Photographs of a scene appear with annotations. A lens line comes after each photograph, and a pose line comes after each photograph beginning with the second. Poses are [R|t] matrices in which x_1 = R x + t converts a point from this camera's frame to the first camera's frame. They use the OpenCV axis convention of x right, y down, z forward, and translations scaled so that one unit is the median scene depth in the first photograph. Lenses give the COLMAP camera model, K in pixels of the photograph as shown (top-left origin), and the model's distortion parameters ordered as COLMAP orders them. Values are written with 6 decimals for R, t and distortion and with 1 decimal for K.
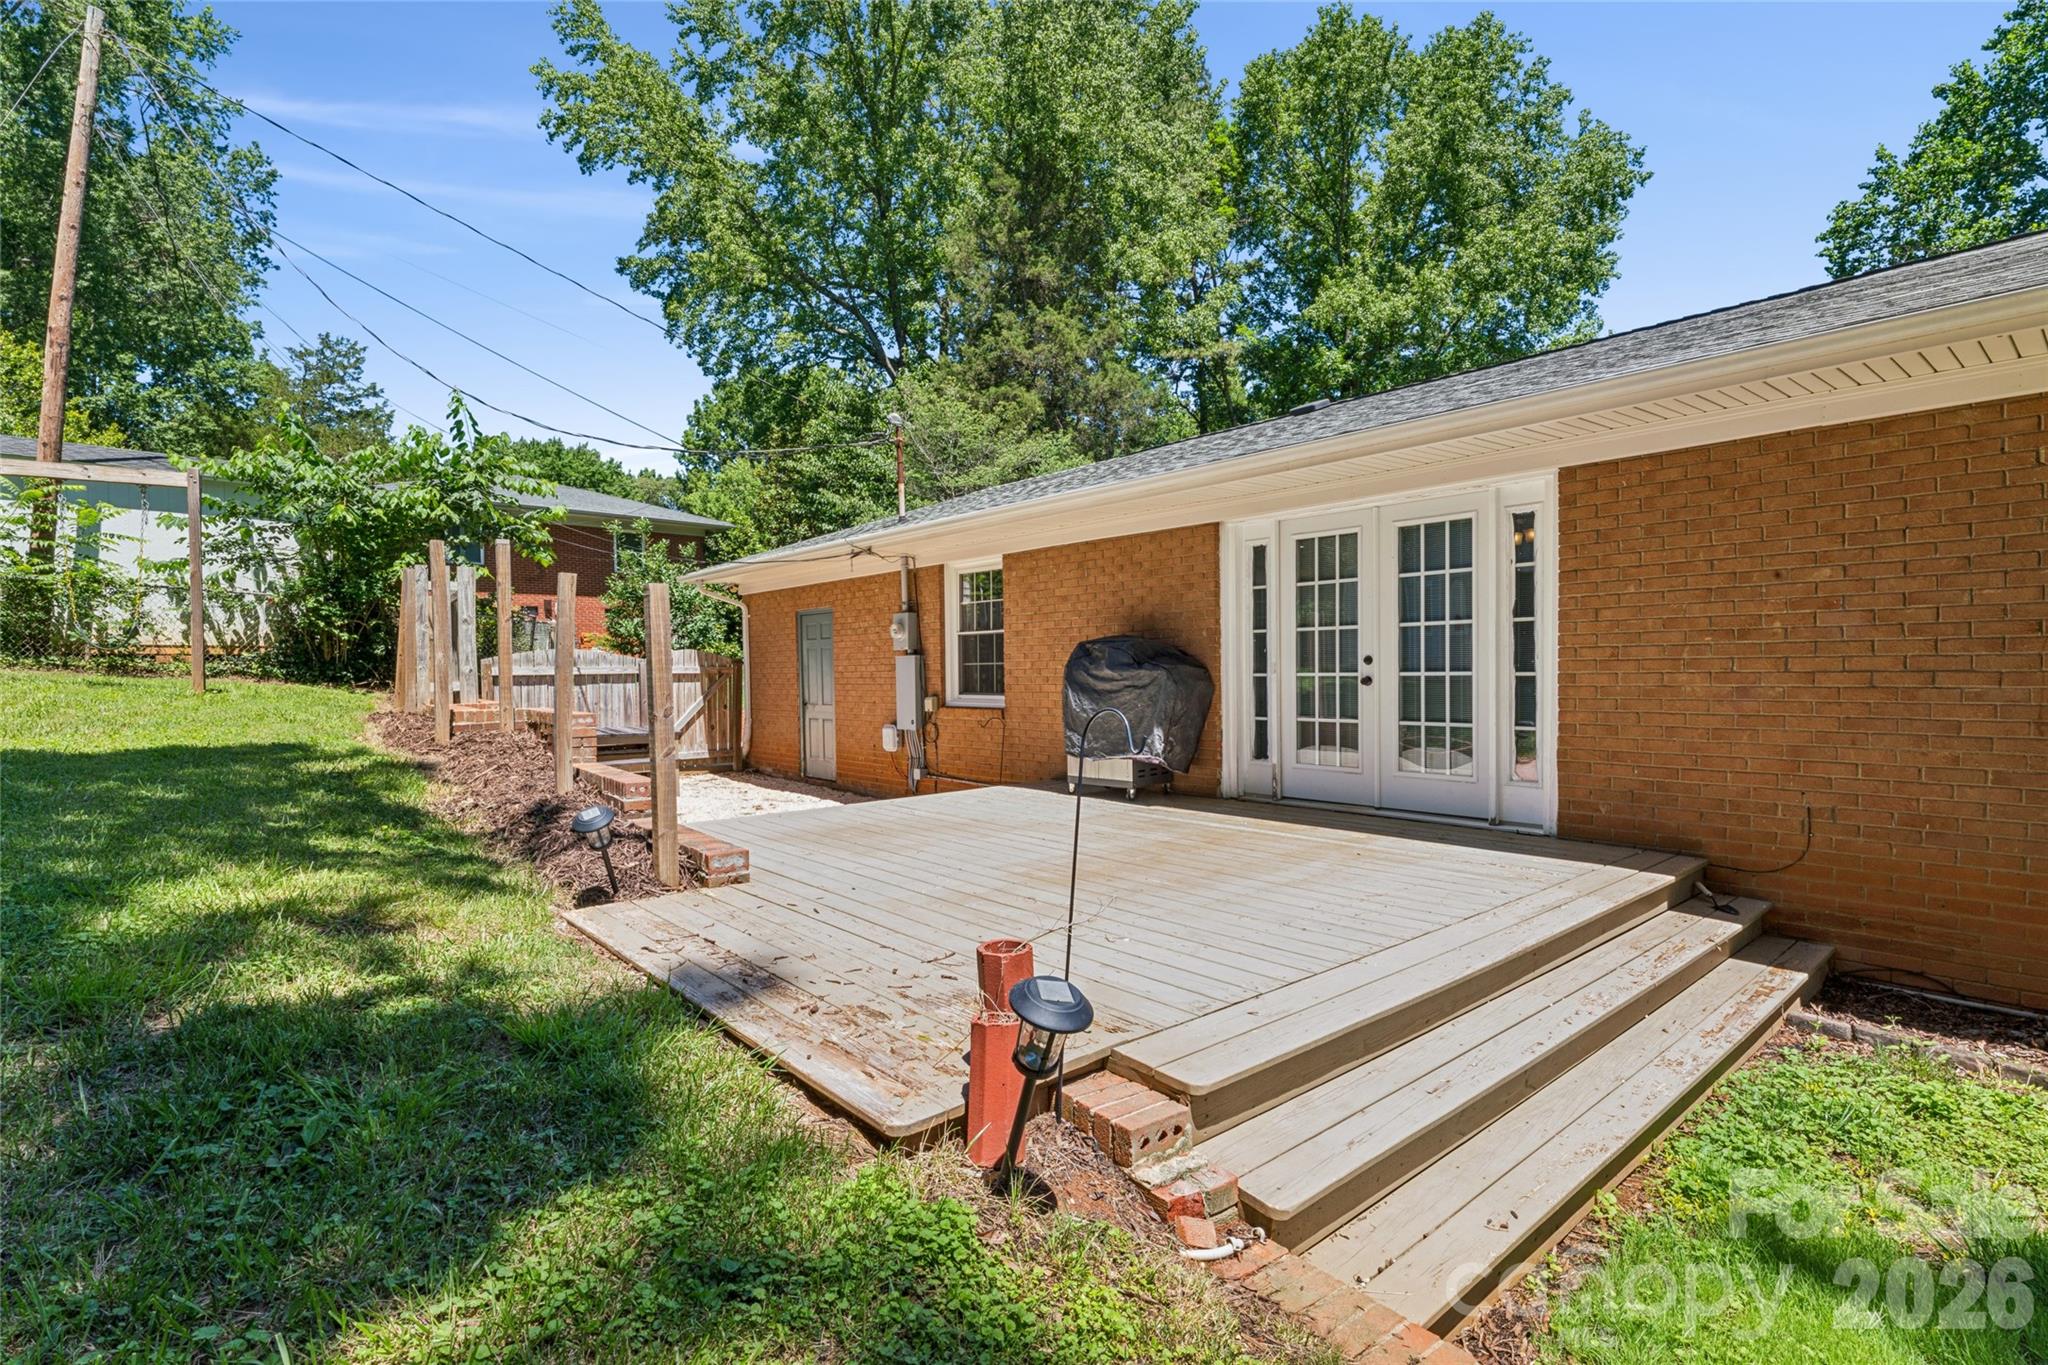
lens RADIAL K [[960.1, 0, 1020.6], [0, 960.1, 687.2], [0, 0, 1]] dist [0.000213, -0.000379]
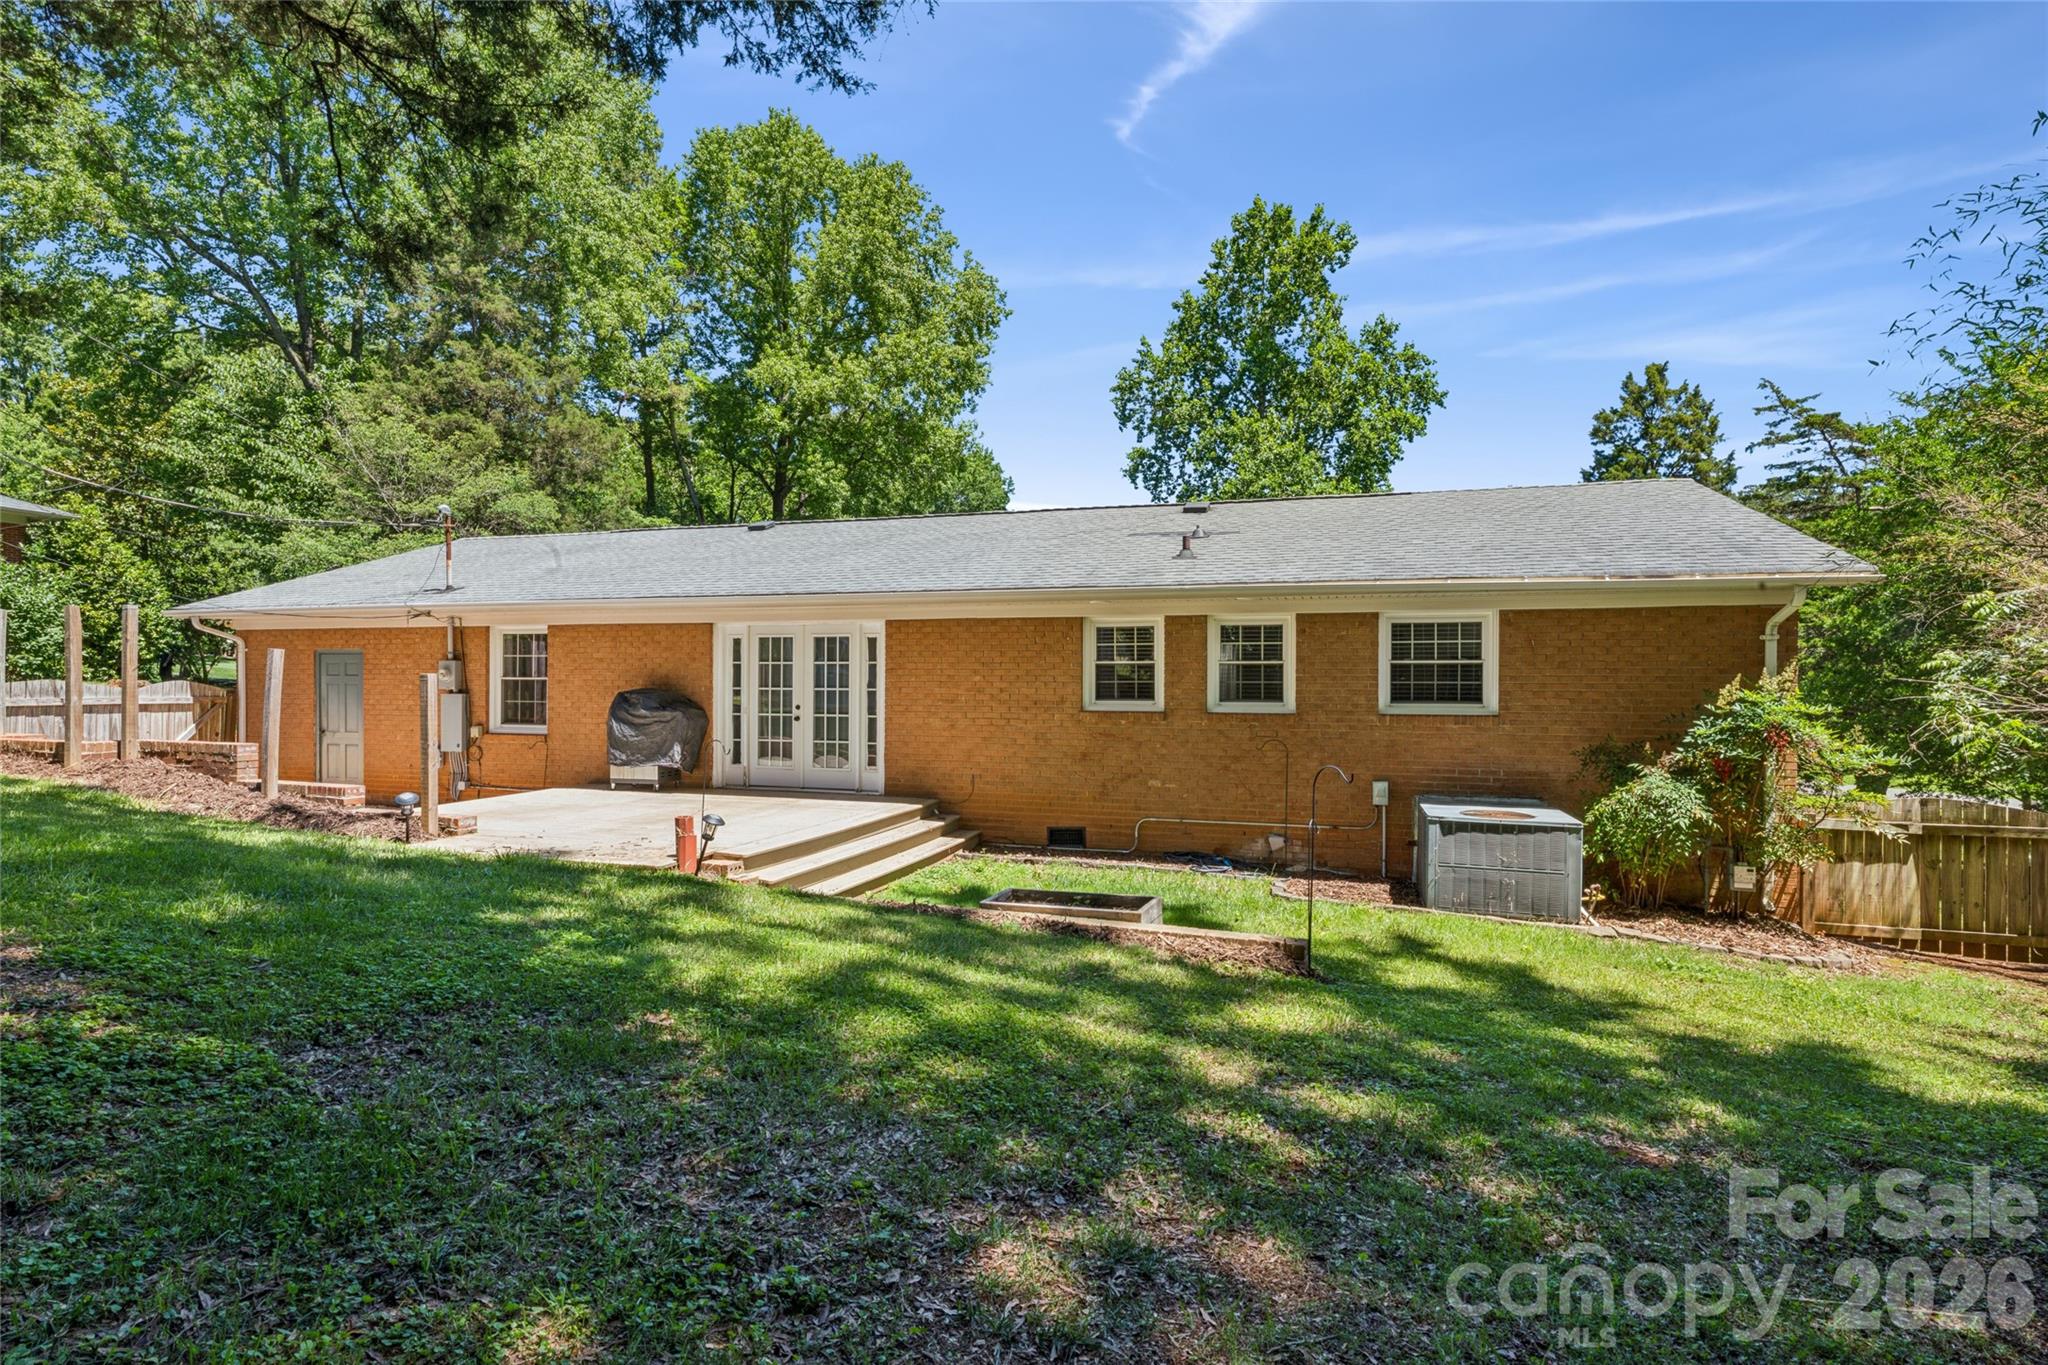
lens RADIAL K [[1026.2, 0, 1021.9], [0, 1026.2, 675.5], [0, 0, 1]] dist [-0.005533, 0.002743]
pose [[0.846284, 0.019075, 0.532391, -0.157789], [-0.004952, 0.999597, -0.027943, -0.017866], [-0.532709, 0.021011, 0.846037, -0.437008]]
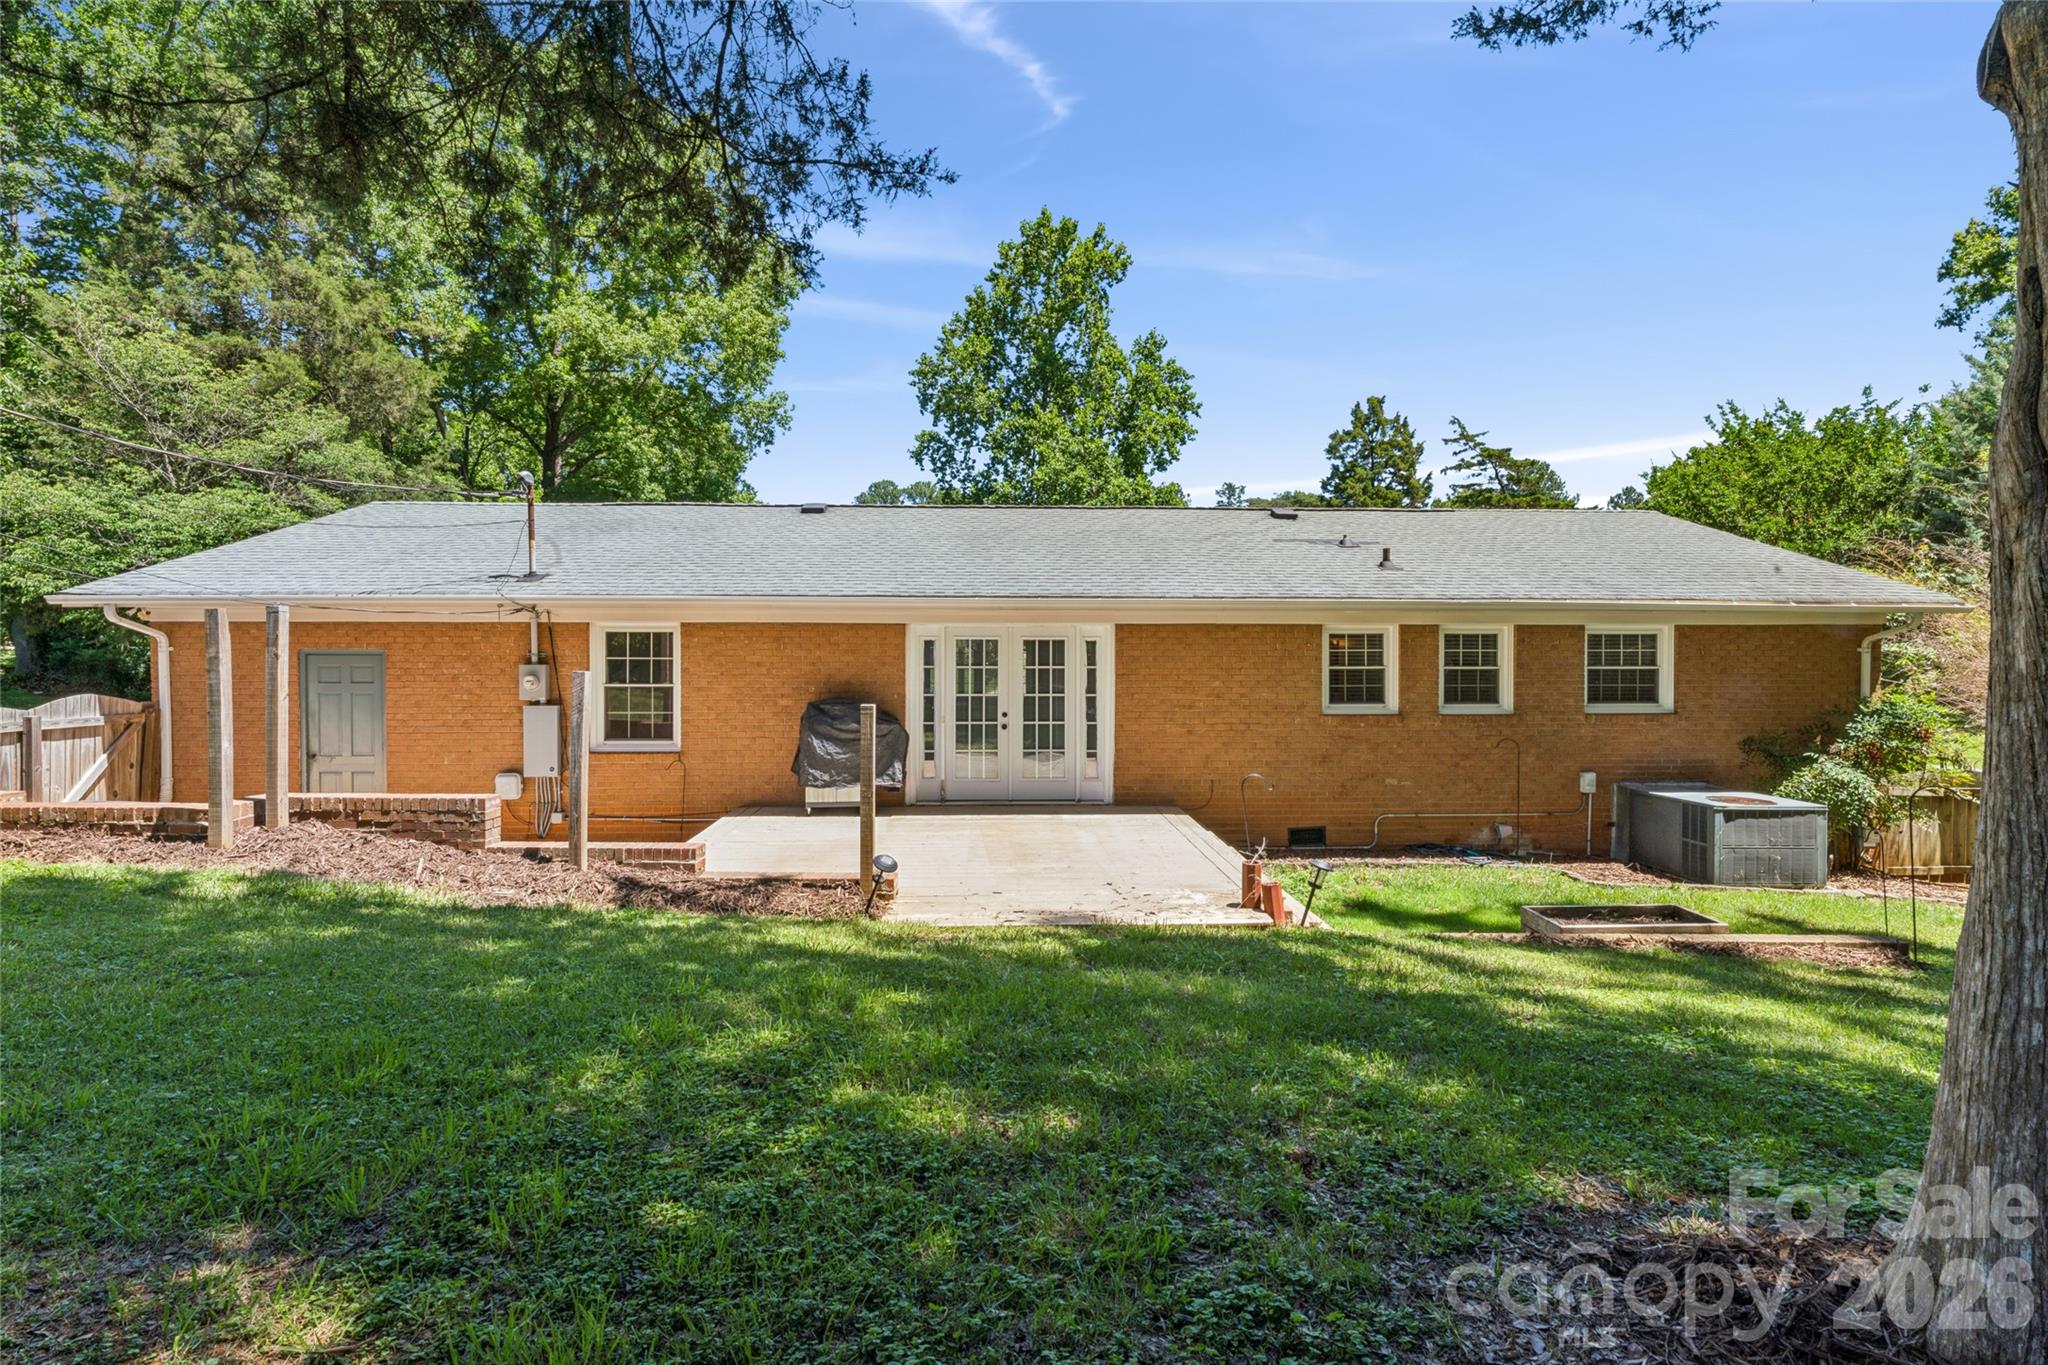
lens RADIAL K [[960.1, 0, 1026.0], [0, 960.1, 660.8], [0, 0, 1]] dist [0.000213, -0.000379]
pose [[0.611661, 0.002296, 0.791116, -0.479288], [0.005434, 0.999960, -0.007104, -0.055178], [-0.791101, 0.008644, 0.611624, -0.041425]]
